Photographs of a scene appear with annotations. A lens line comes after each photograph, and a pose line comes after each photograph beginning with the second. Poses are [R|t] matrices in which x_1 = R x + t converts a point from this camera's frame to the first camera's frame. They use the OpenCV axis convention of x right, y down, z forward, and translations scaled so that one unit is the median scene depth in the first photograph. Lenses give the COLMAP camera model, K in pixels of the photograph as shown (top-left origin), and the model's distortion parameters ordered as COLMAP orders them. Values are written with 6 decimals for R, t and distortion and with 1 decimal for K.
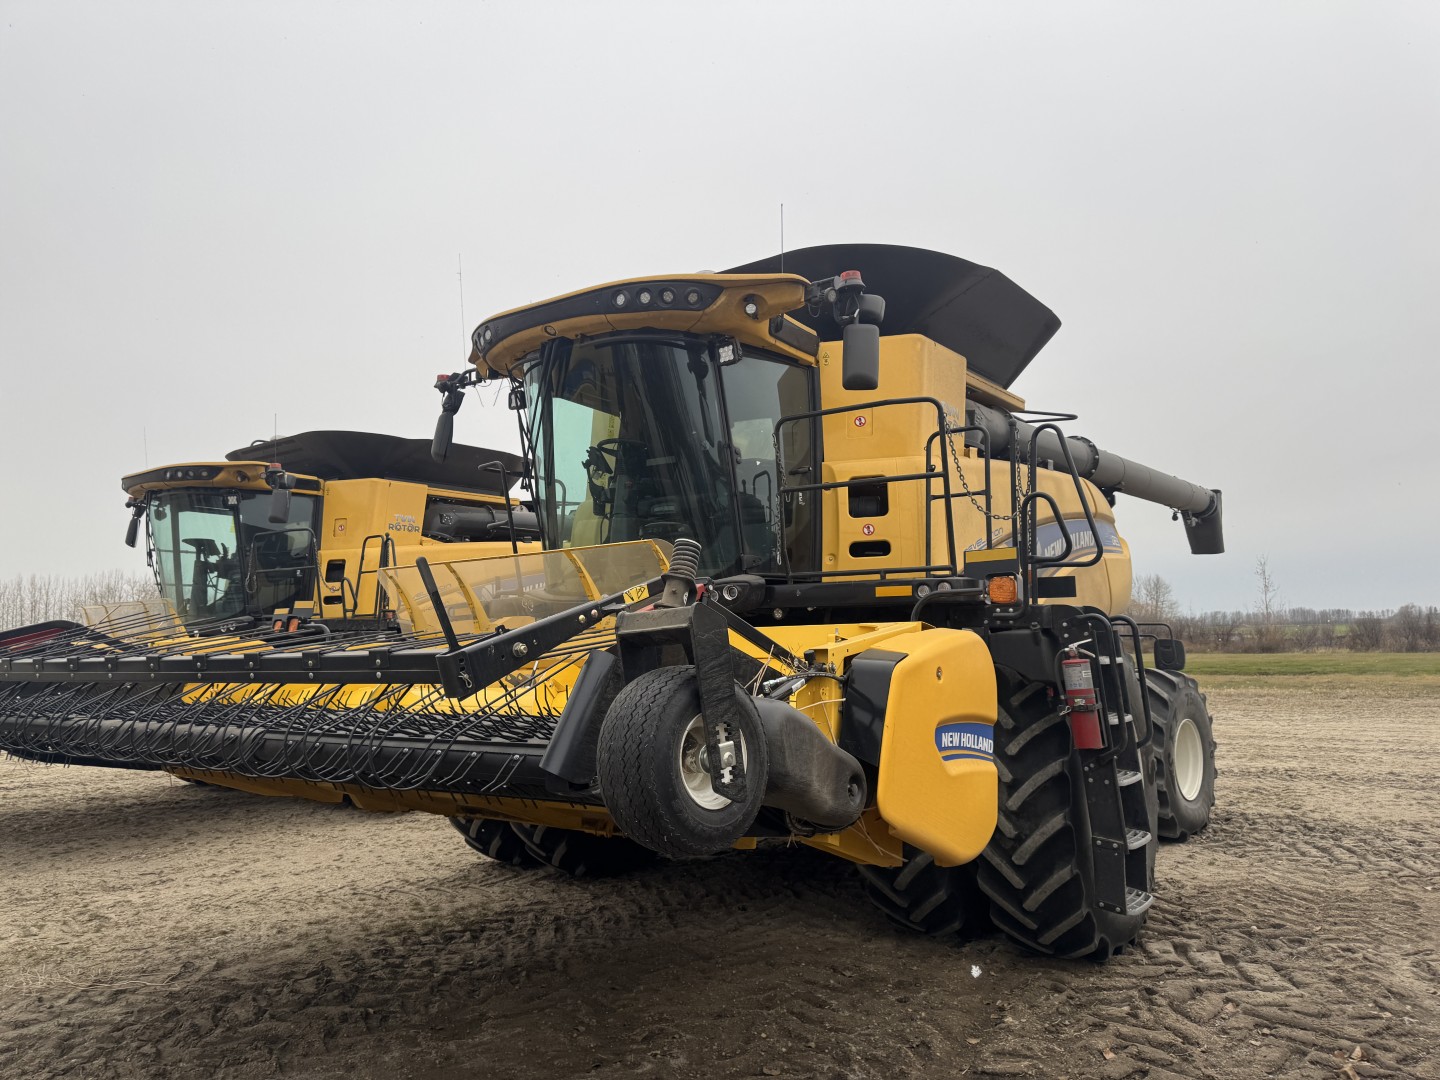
lens RADIAL K [[967.2, 0, 738.9], [0, 967.2, 534.8], [0, 0, 1]] dist [0.036867, -0.055492]
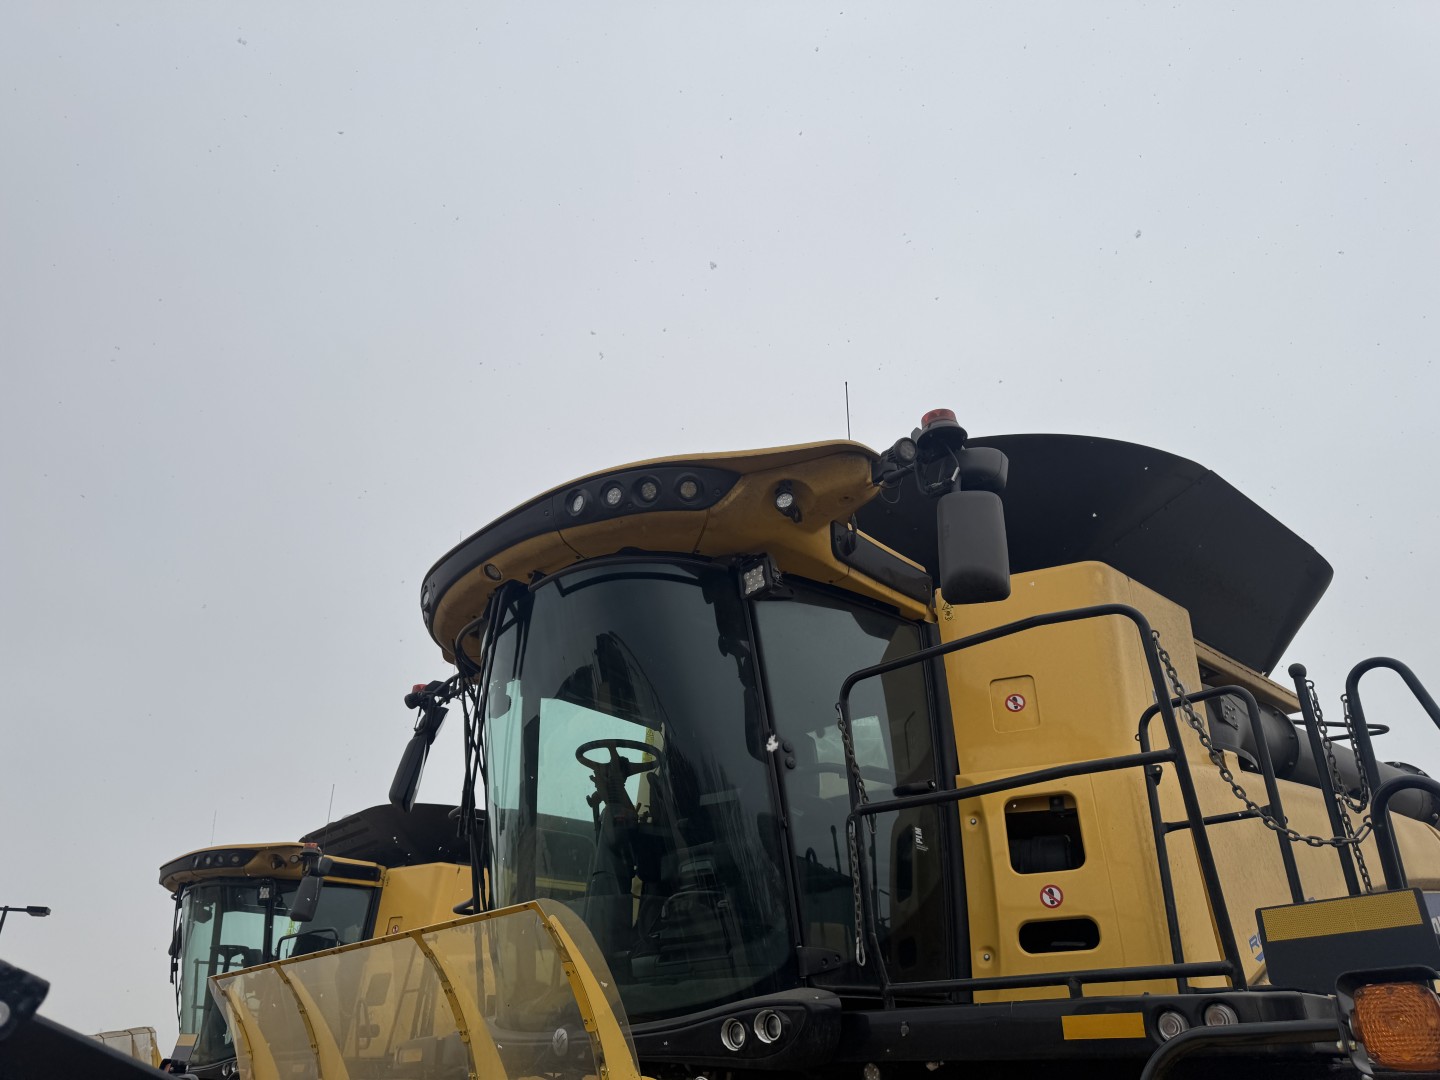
lens RADIAL K [[967.2, 0, 738.9], [0, 967.2, 534.8], [0, 0, 1]] dist [0.036867, -0.055492]
pose [[0.977262, -0.089967, -0.192002, 0.086682], [0.007068, 0.918840, -0.394568, 0.021976], [0.211917, 0.384239, 0.898583, 0.405395]]
